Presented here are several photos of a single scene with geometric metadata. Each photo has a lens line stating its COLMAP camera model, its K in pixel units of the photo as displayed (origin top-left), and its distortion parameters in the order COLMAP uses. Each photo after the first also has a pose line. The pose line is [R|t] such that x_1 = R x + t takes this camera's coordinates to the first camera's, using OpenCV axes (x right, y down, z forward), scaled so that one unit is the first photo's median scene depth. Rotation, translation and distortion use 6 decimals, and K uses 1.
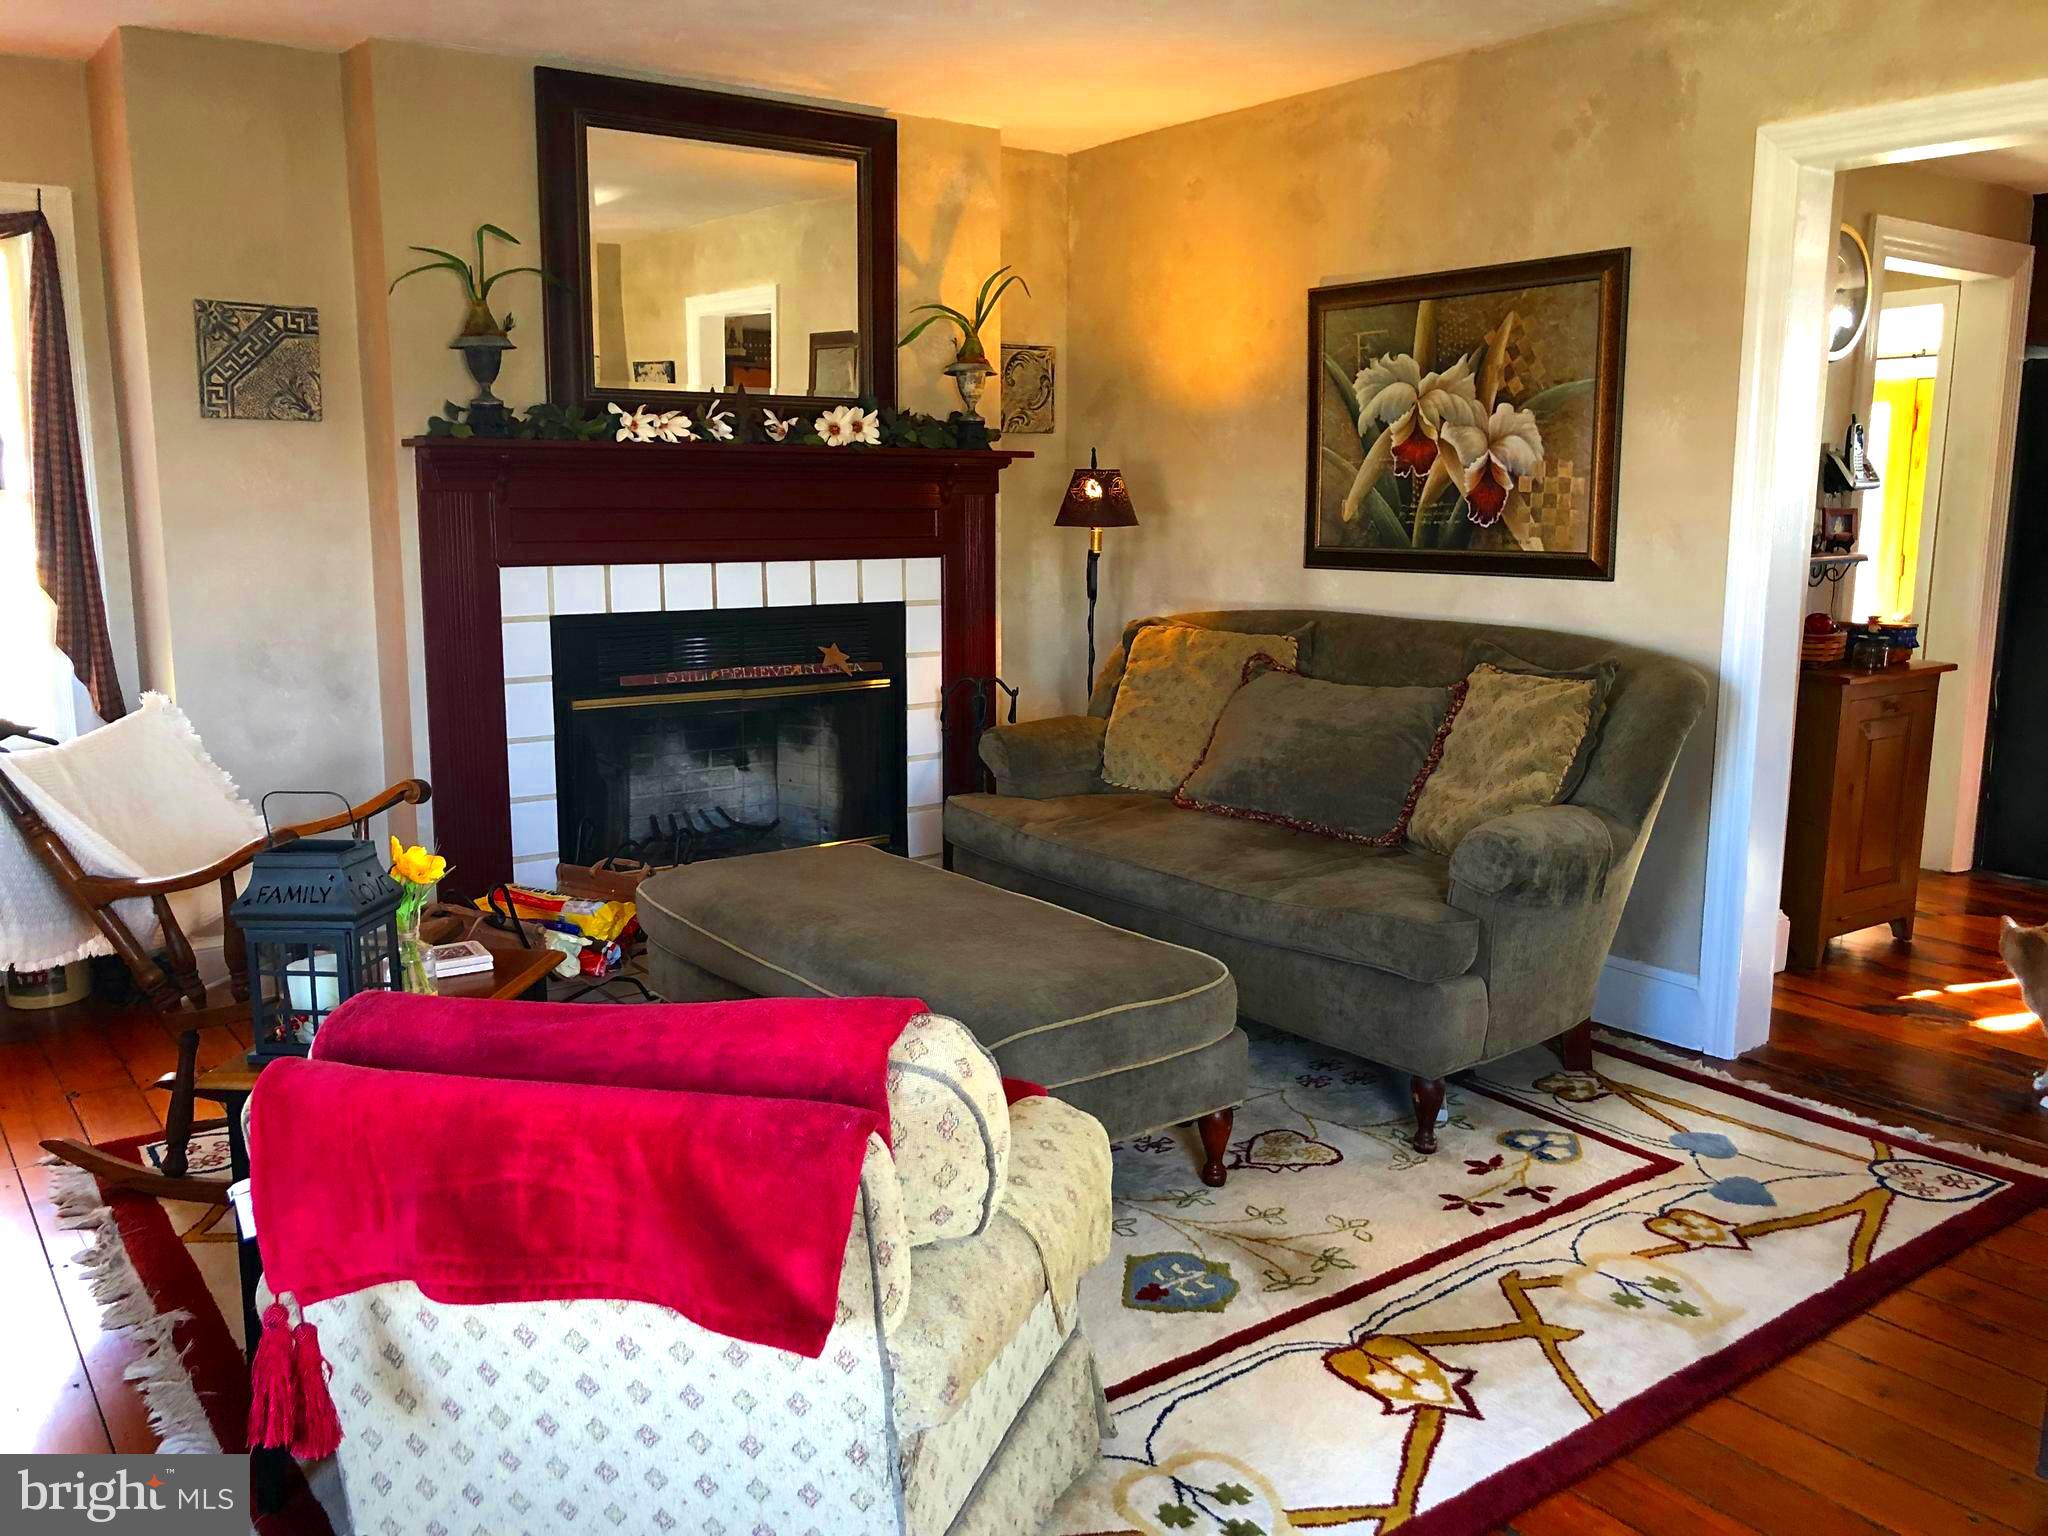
lens RADIAL K [[1652.1, 0, 1028.9], [0, 1652.1, 771.8], [0, 0, 1]] dist [0.026285, -0.046231]
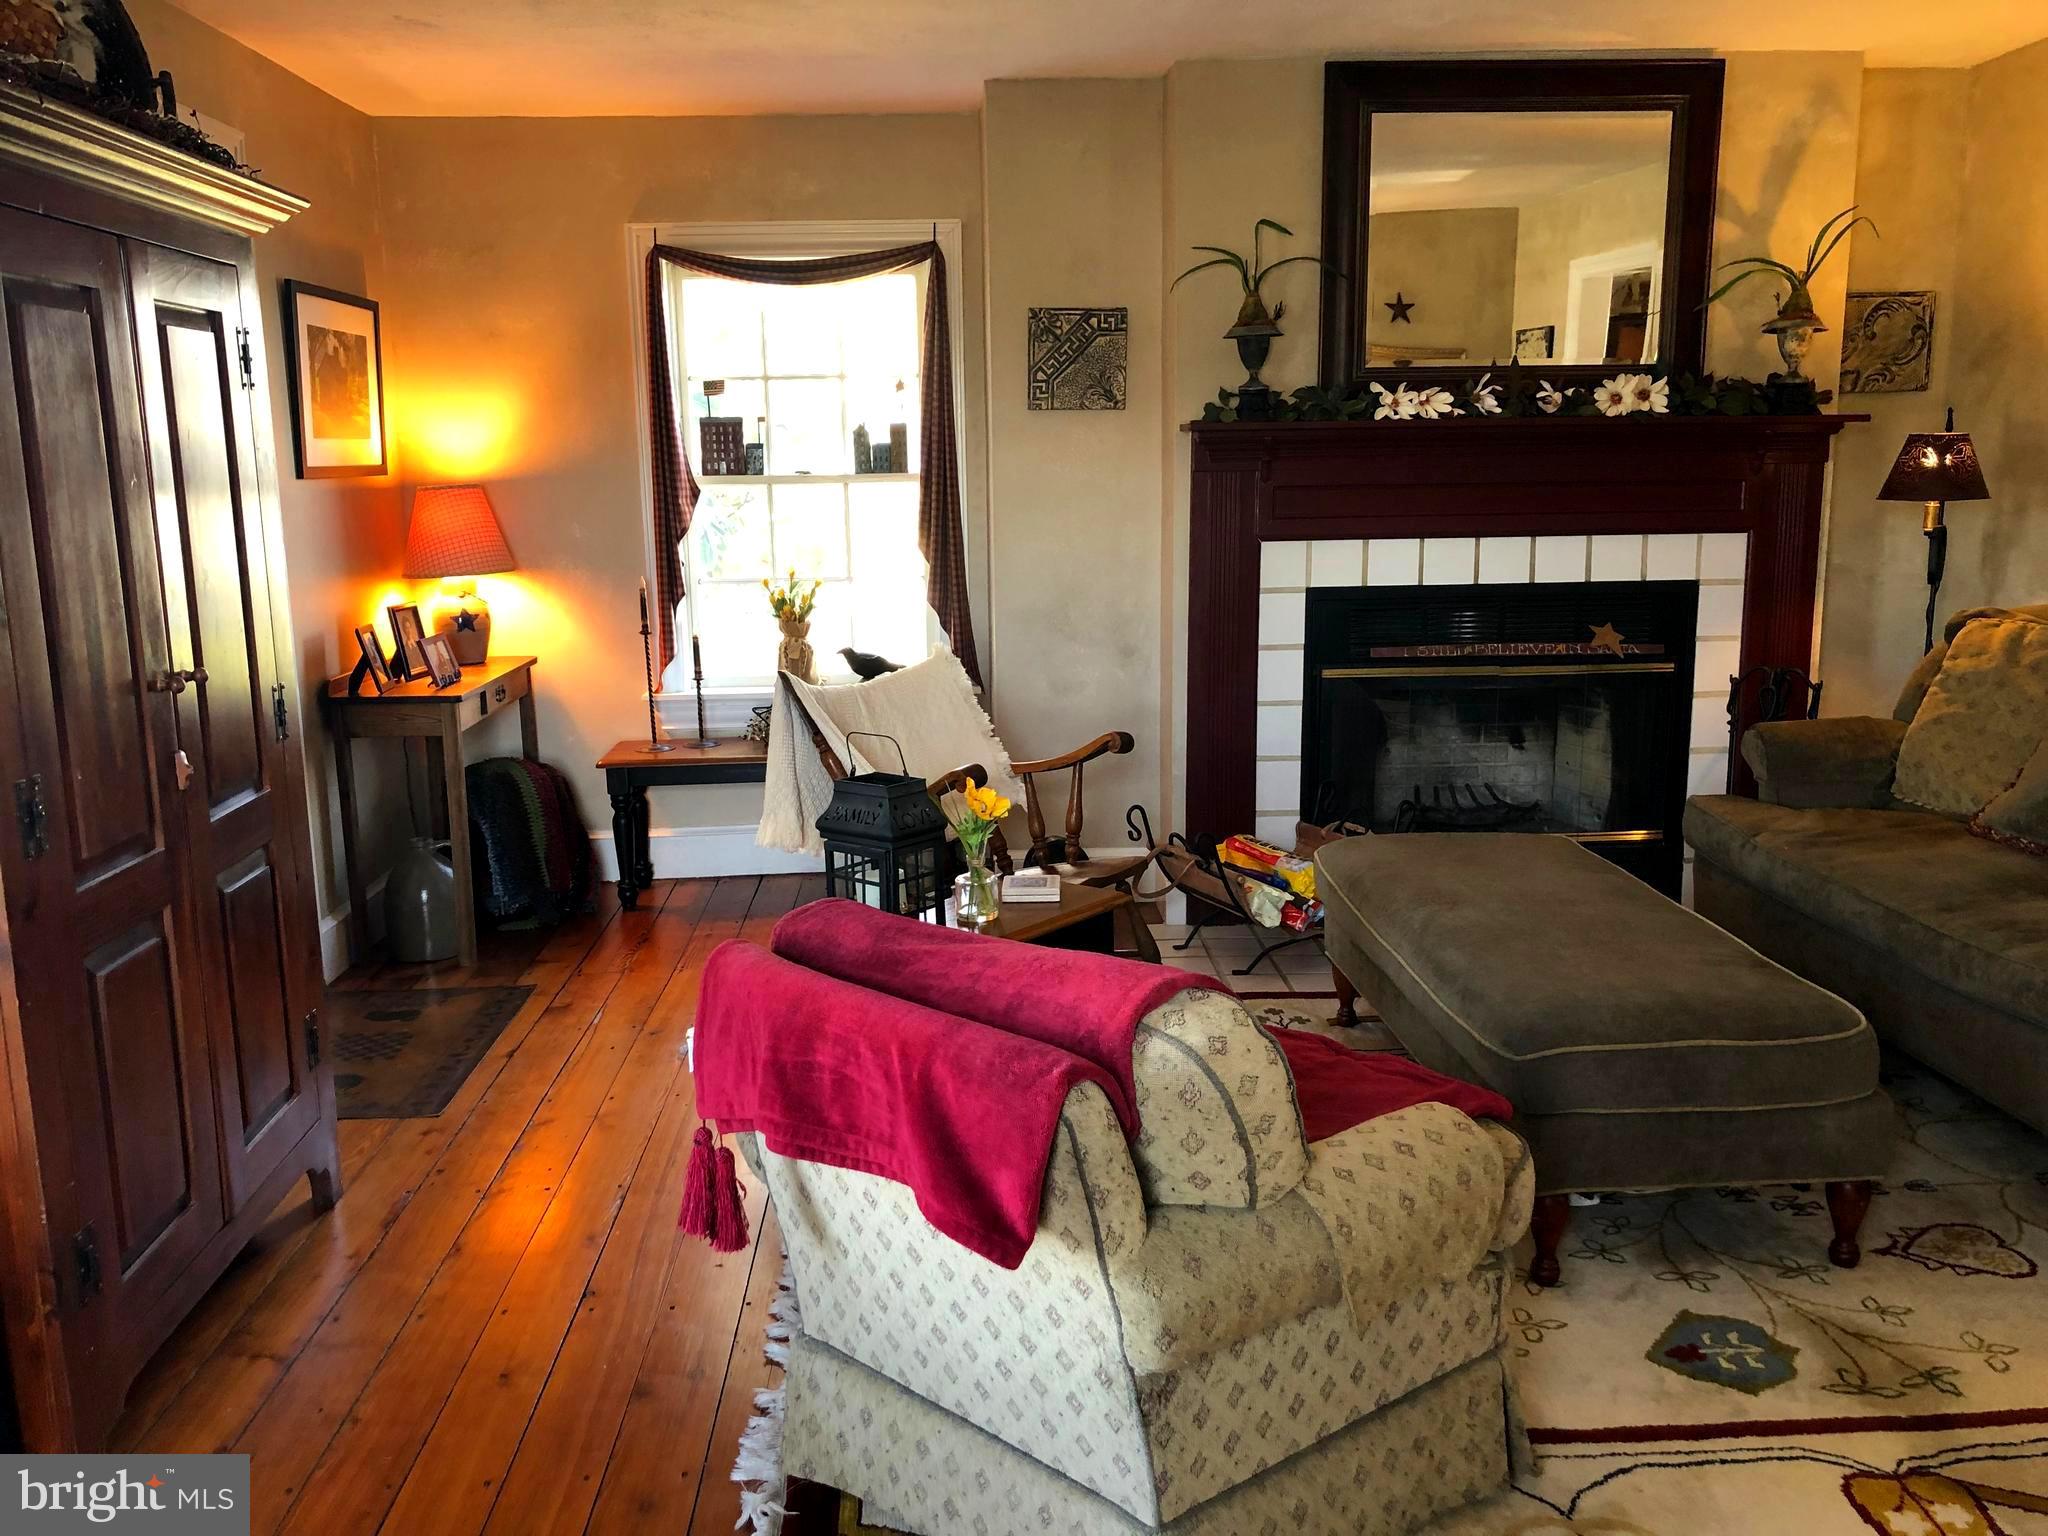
lens RADIAL K [[1652.1, 0, 1028.9], [0, 1652.1, 771.8], [0, 0, 1]] dist [0.026285, -0.046231]
pose [[0.832087, 0.092025, -0.546957, 0.158752], [-0.079778, 0.995743, 0.046167, -0.012001], [0.548877, 0.005220, 0.835887, 0.022905]]
